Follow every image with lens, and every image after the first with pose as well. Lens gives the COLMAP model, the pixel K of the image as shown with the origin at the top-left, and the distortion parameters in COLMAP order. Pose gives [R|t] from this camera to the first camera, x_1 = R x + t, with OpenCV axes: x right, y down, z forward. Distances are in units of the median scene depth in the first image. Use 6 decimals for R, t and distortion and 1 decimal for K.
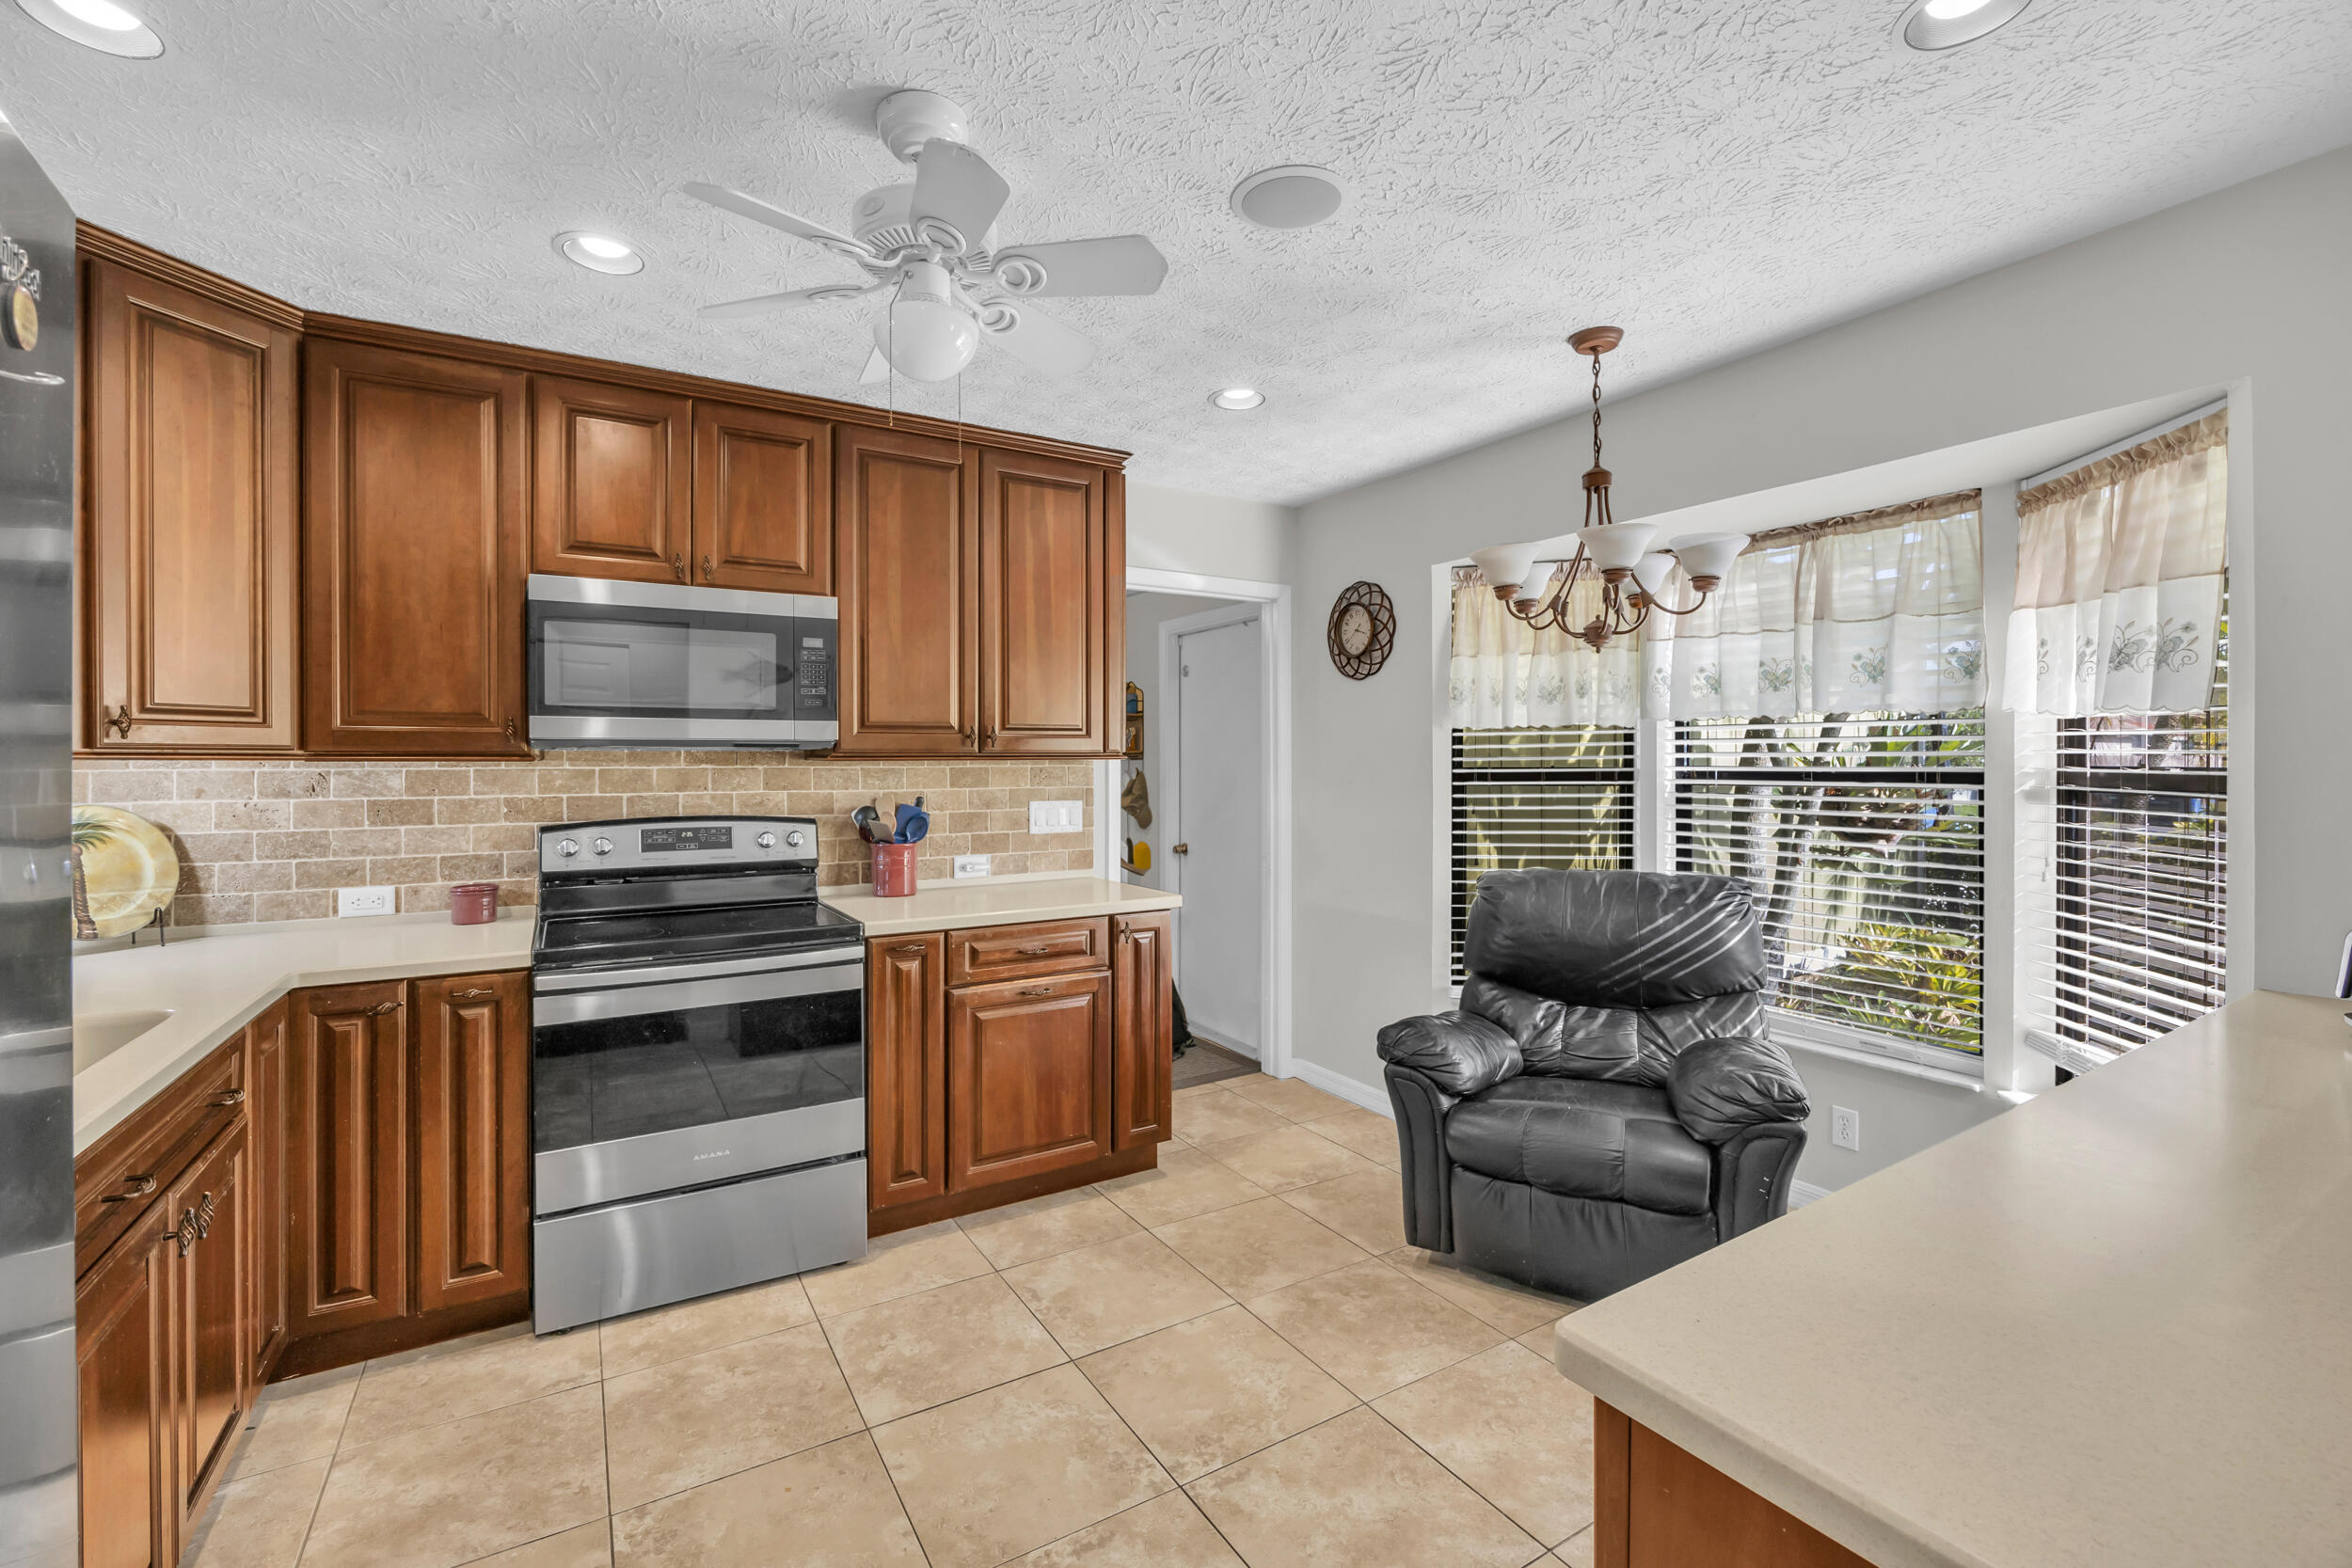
lens RADIAL K [[981.8, 0, 1168.8], [0, 981.8, 765.9], [0, 0, 1]] dist [-0.002843, -0.000216]
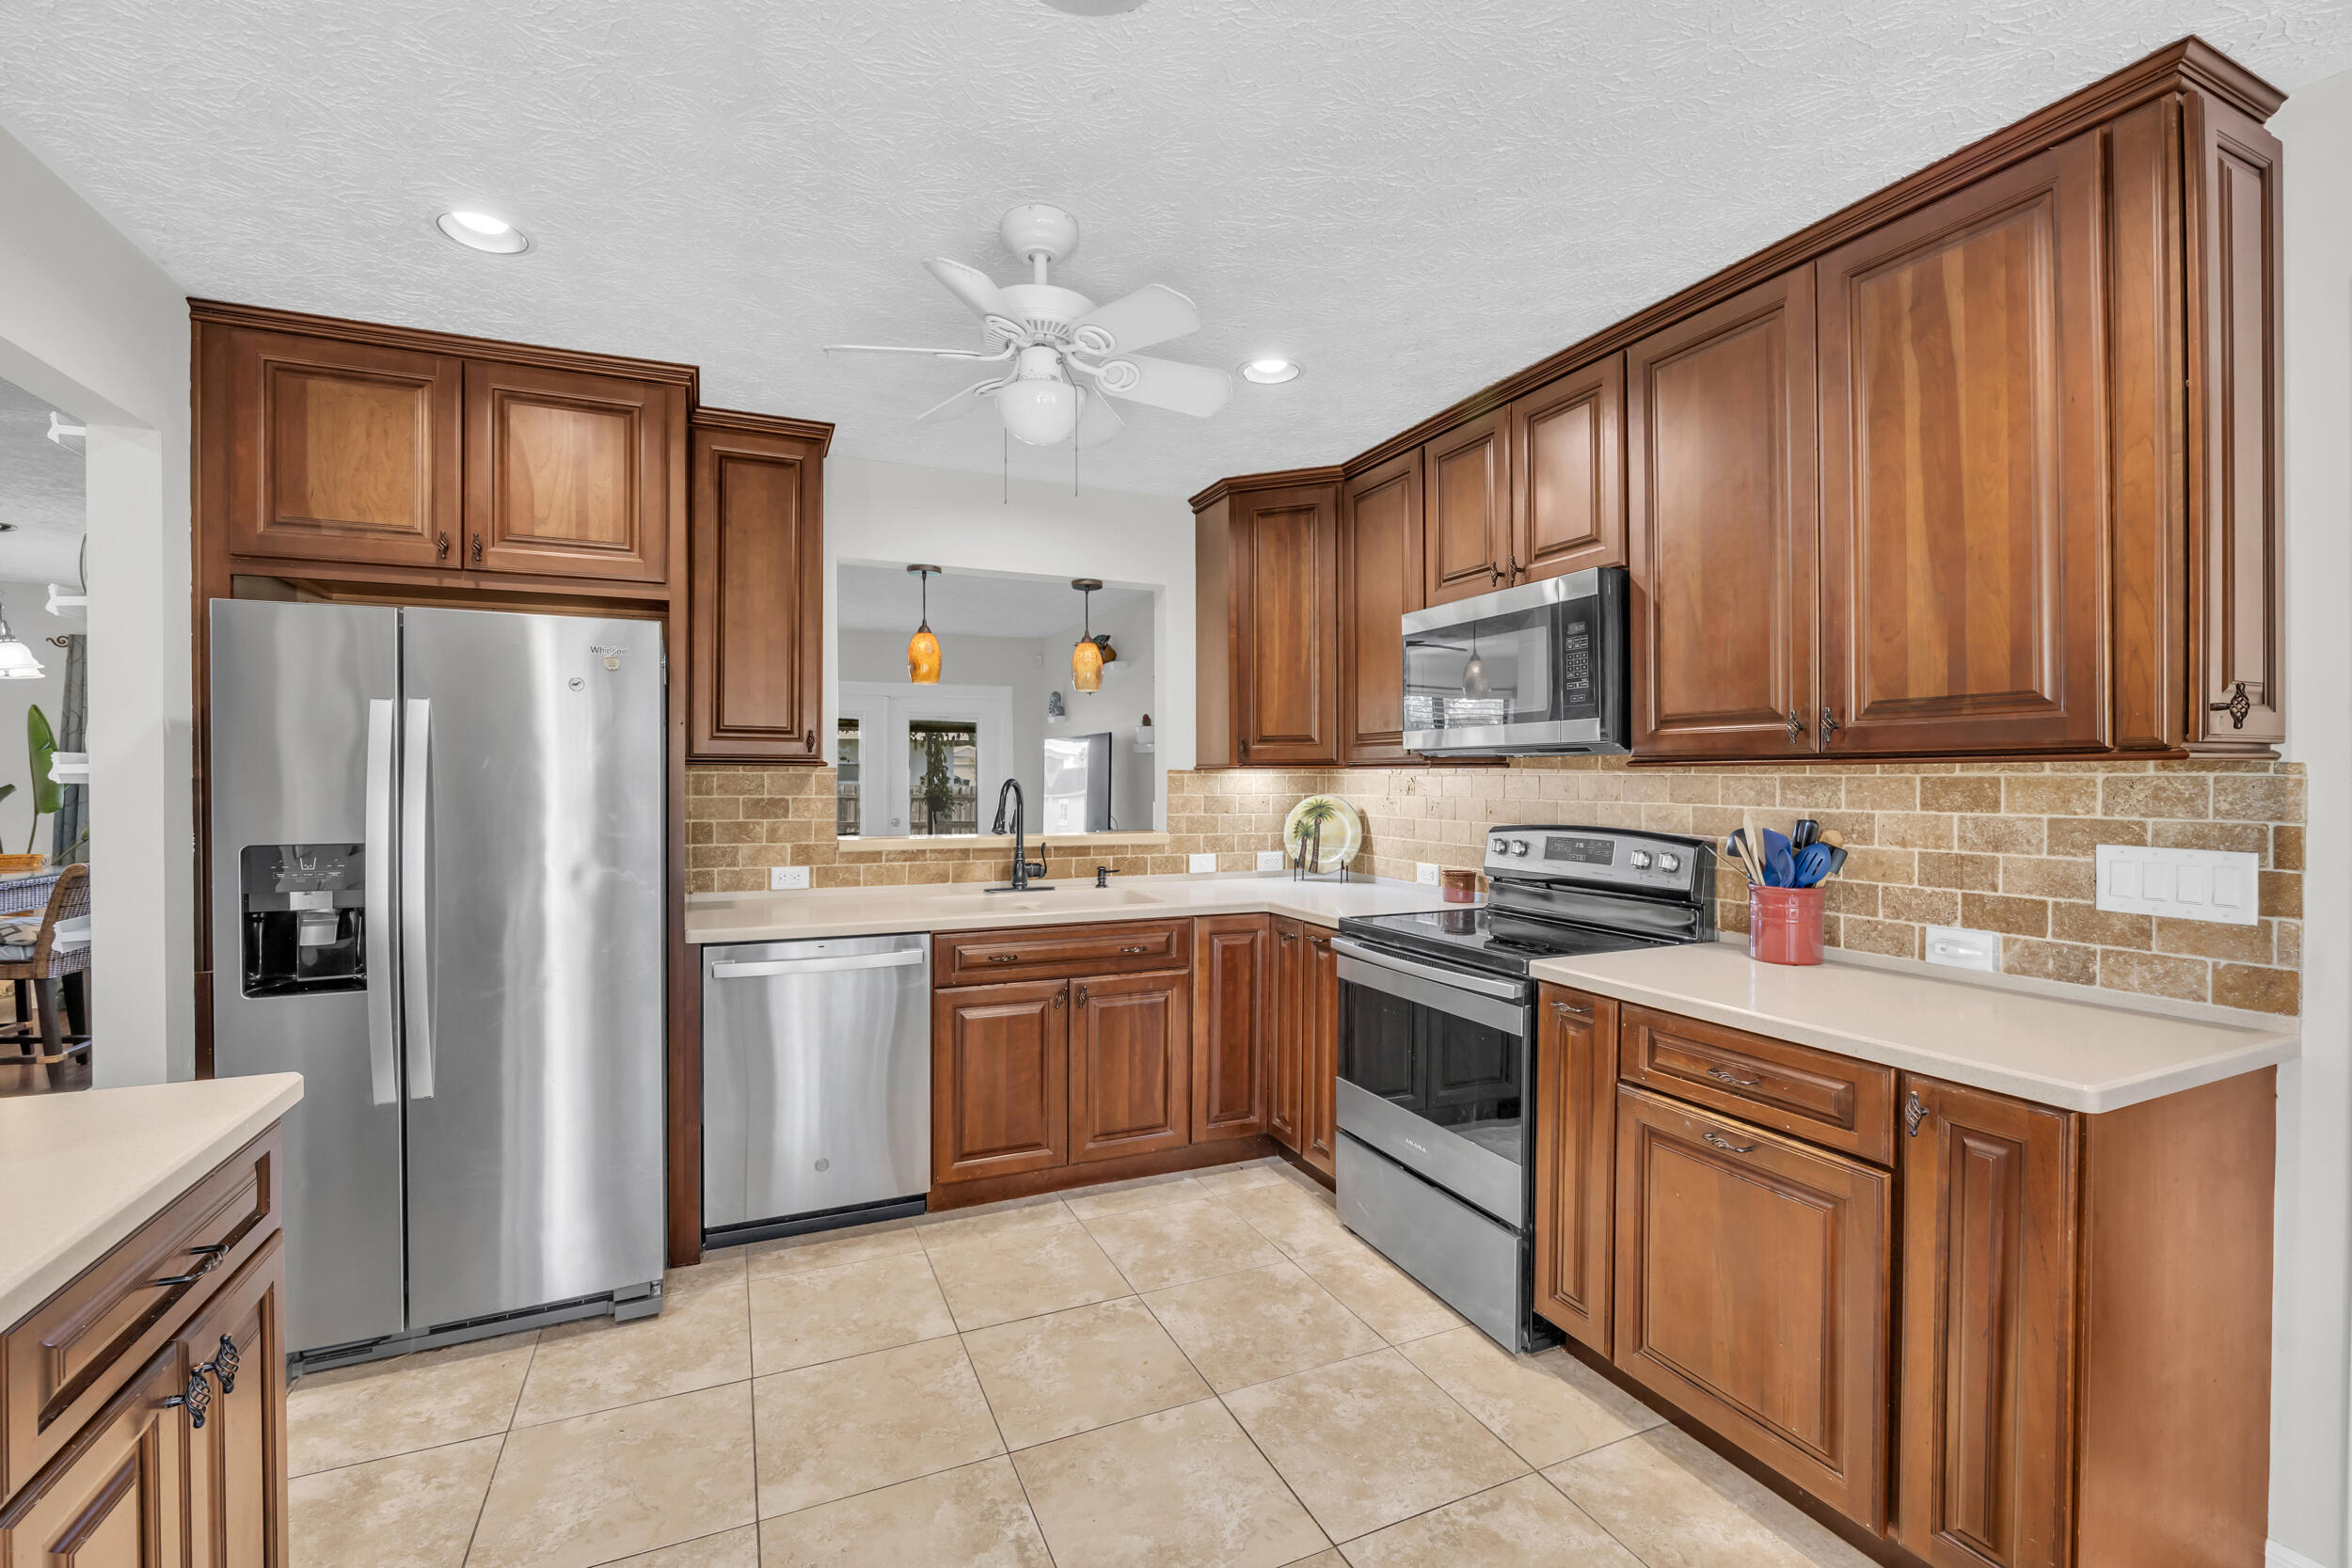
lens RADIAL K [[1015.5, 0, 1174.4], [0, 1015.5, 782.1], [0, 0, 1]] dist [-0.003302, -0.000397]
pose [[-0.123373, 0.010276, -0.992307, 0.594311], [-0.001405, 0.999944, 0.010530, -0.000972], [0.992359, 0.002693, -0.123351, 0.823648]]
